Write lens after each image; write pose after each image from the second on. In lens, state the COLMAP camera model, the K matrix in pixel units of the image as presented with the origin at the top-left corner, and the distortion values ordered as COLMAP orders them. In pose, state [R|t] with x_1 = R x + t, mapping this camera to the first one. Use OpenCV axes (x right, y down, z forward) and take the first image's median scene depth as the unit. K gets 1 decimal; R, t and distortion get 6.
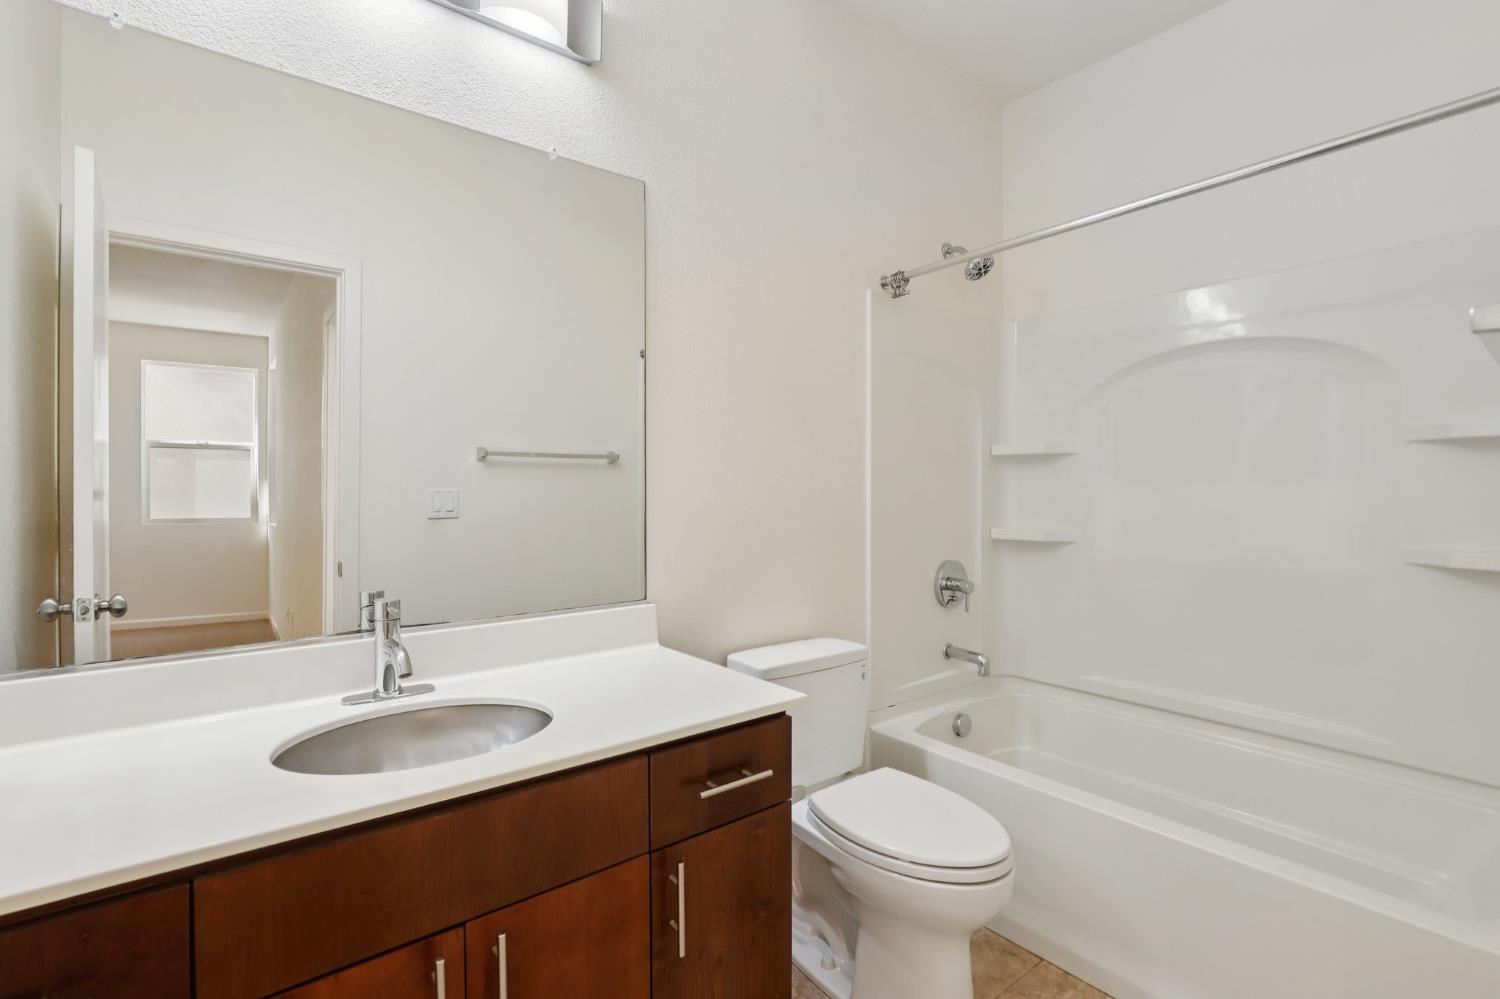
lens RADIAL K [[698.0, 0, 745.1], [0, 698.0, 492.6], [0, 0, 1]] dist [-0.023114, 0.000248]
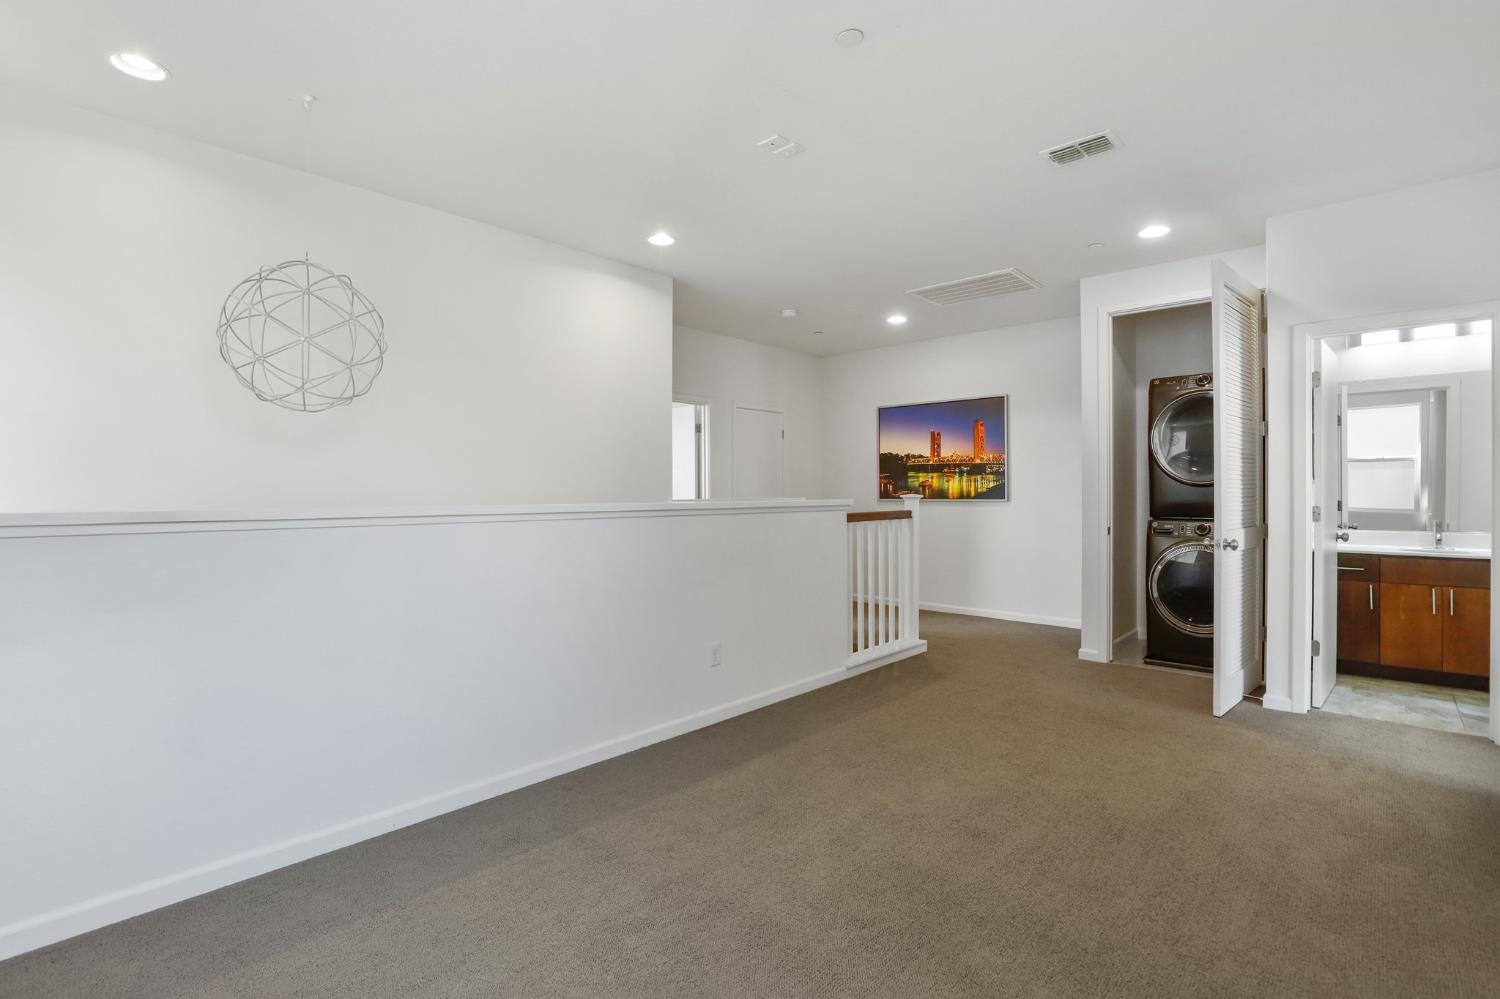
lens RADIAL K [[698.0, 0, 745.1], [0, 698.0, 492.6], [0, 0, 1]] dist [-0.023114, 0.000248]
pose [[0.159146, 0.001226, -0.987254, 0.446668], [0.001162, 0.999998, 0.001429, -0.001422], [0.987254, -0.001375, 0.159145, -0.576355]]
